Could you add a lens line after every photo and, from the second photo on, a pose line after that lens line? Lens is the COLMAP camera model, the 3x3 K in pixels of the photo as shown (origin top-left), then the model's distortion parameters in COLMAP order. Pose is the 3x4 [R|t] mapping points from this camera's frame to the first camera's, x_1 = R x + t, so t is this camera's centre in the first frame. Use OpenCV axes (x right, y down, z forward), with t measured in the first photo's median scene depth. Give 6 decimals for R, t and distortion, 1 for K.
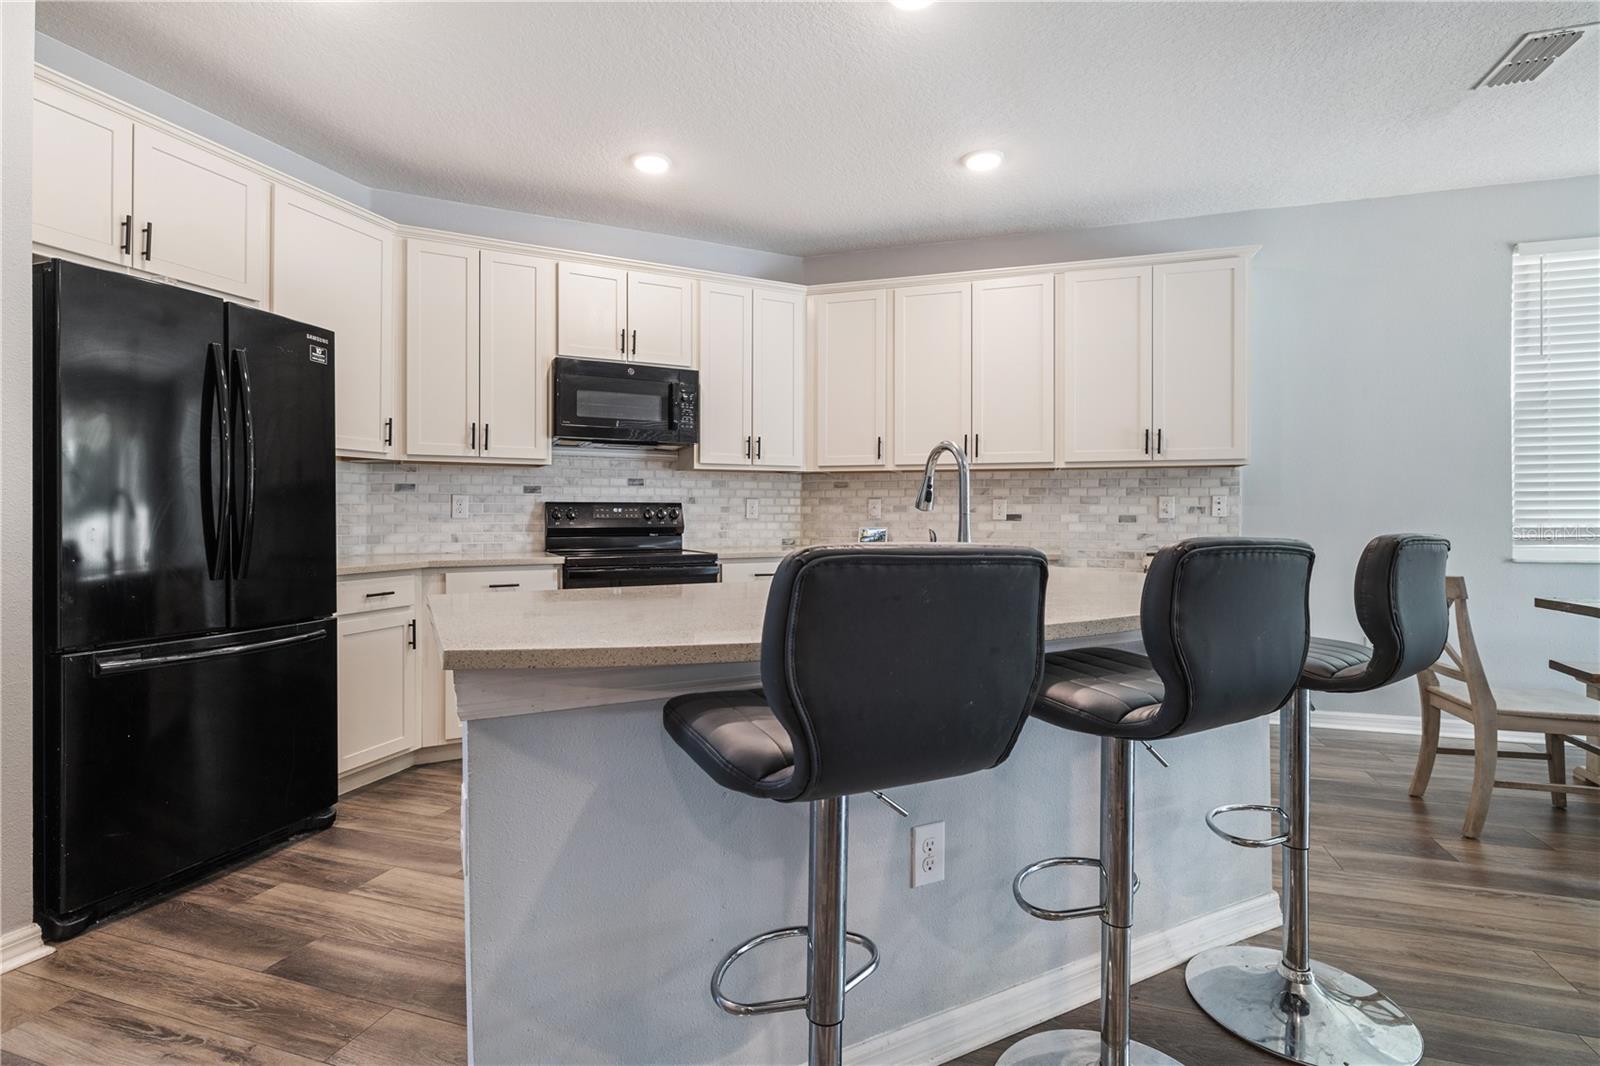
lens RADIAL K [[764.0, 0, 806.2], [0, 764.0, 521.5], [0, 0, 1]] dist [-0.002253, 0.000141]
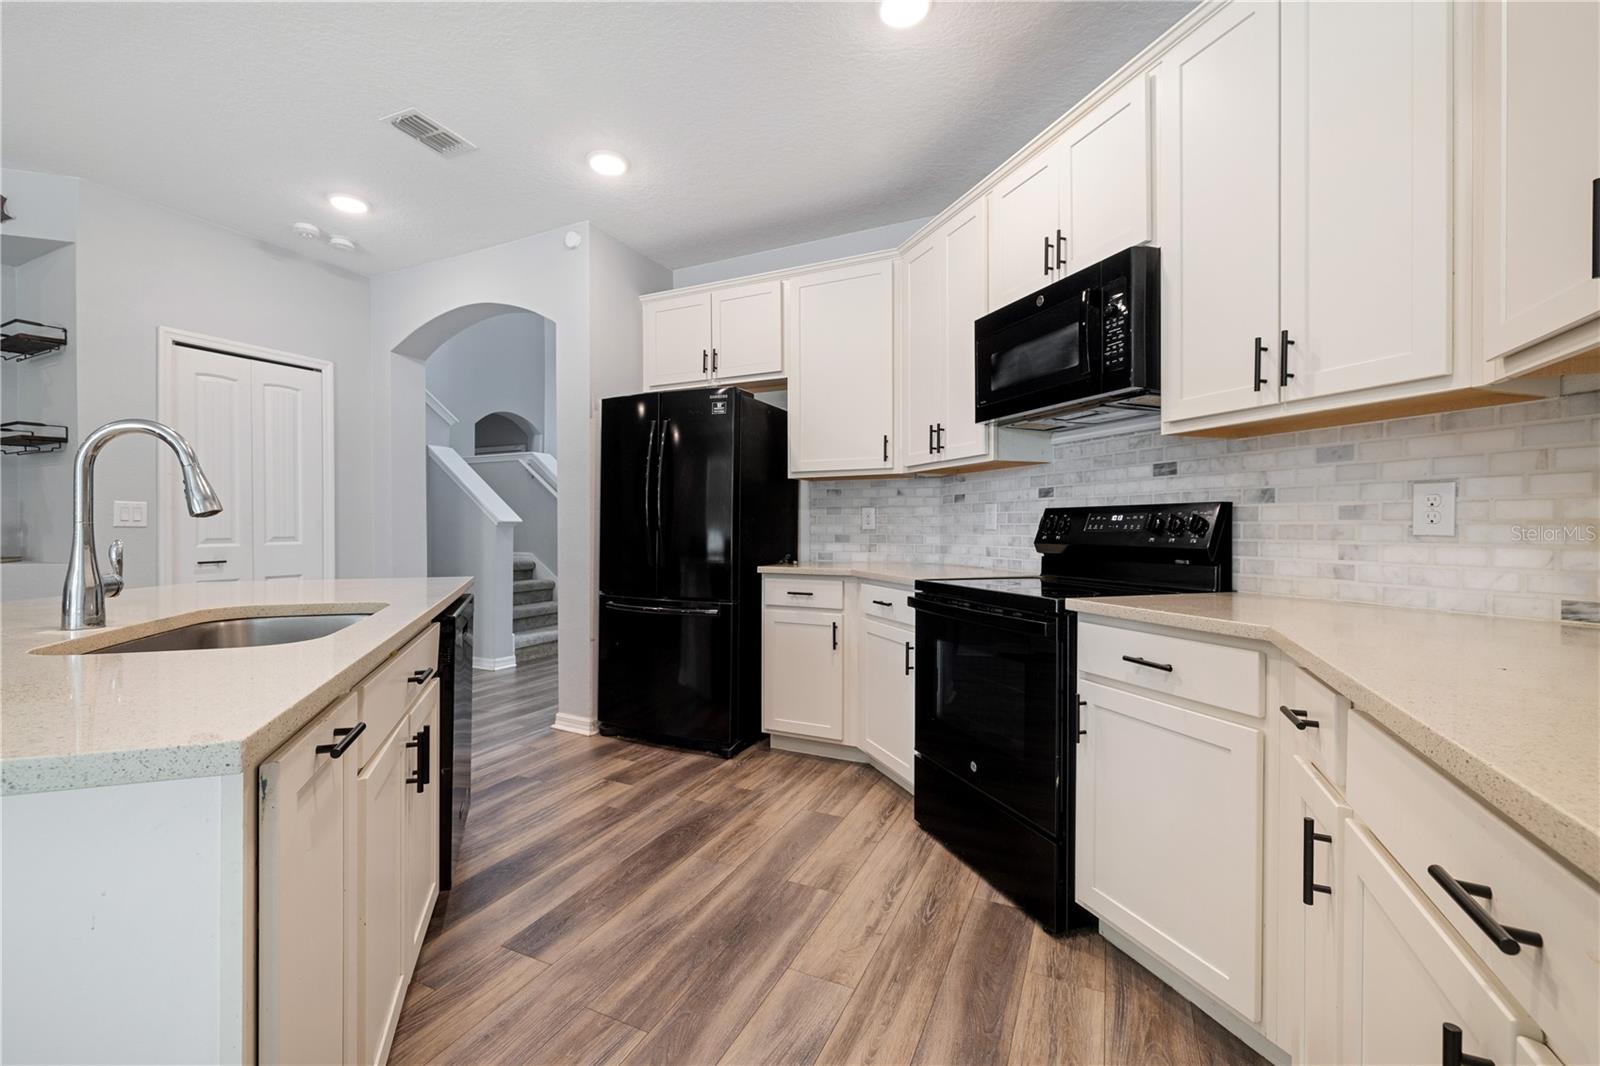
lens RADIAL K [[676.1, 0, 773.5], [0, 676.1, 533.1], [0, 0, 1]] dist [-0.000219, -0.000999]
pose [[-0.160758, 0.009509, -0.986948, 0.338376], [-0.010150, 0.999885, 0.011287, -0.005991], [0.986942, 0.011832, -0.160643, 0.811196]]
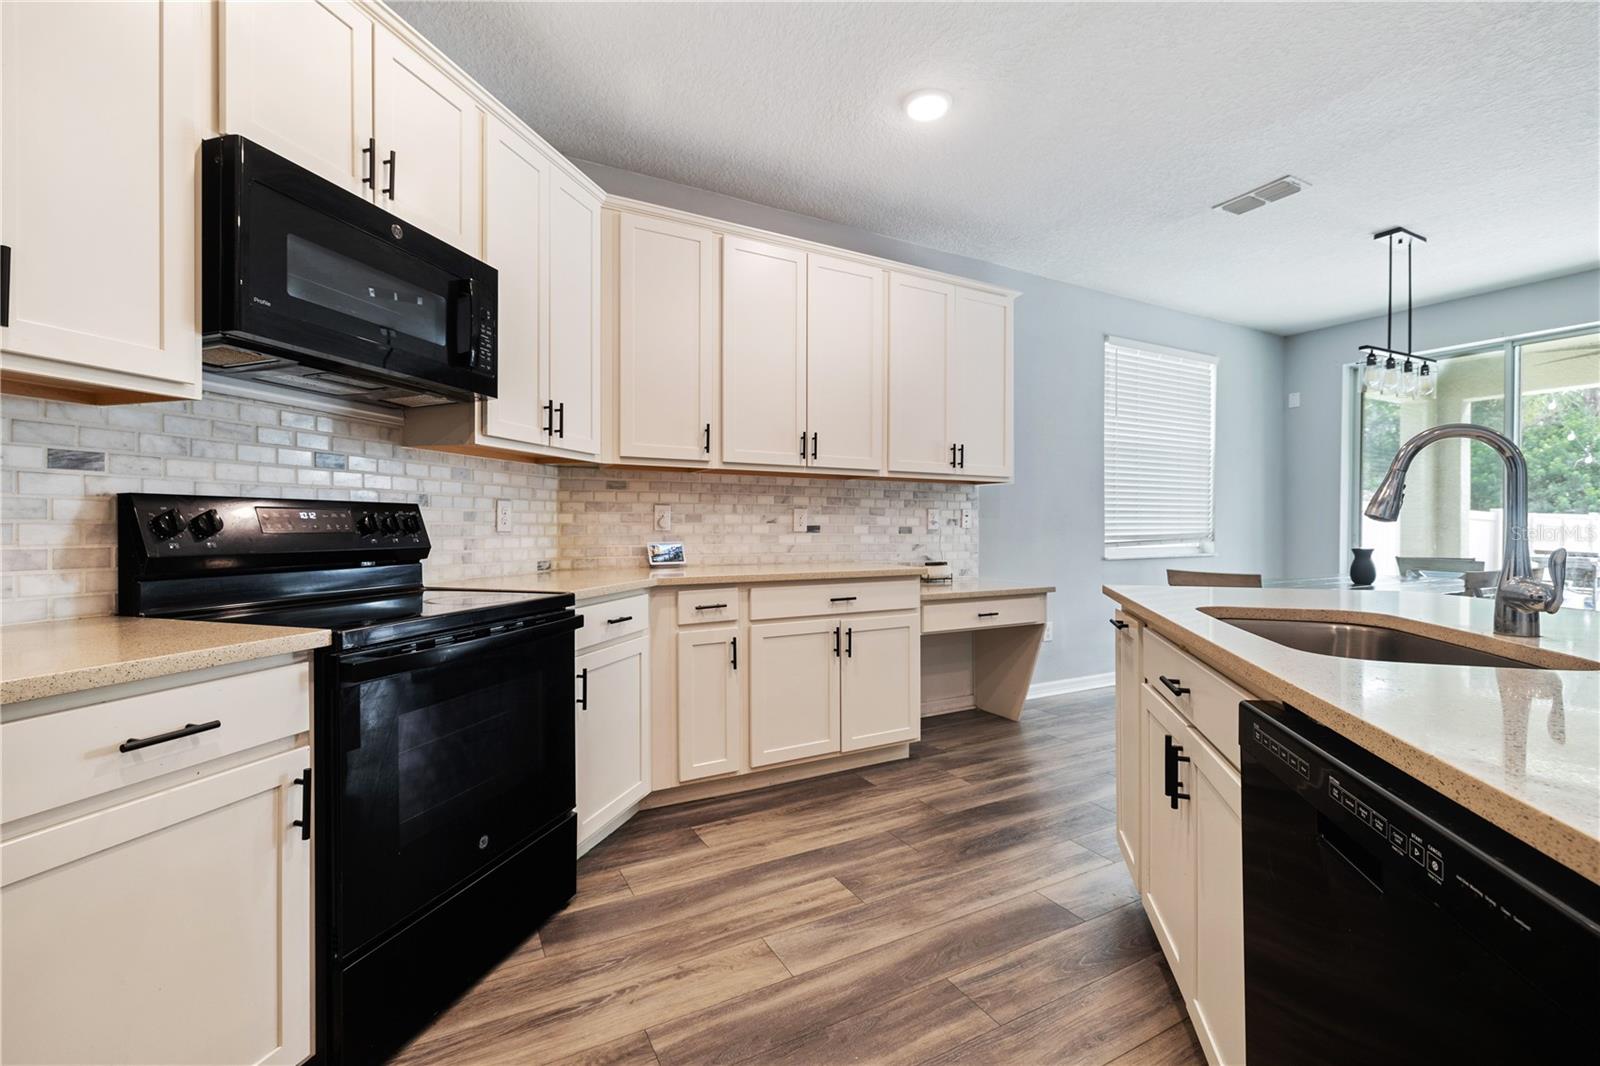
lens RADIAL K [[676.1, 0, 790.5], [0, 676.1, 532.4], [0, 0, 1]] dist [-0.000219, -0.000999]
pose [[0.697212, -0.005656, 0.716842, -0.339202], [0.004459, 0.999984, 0.003554, -0.004545], [-0.716851, 0.000719, 0.697226, 0.483944]]
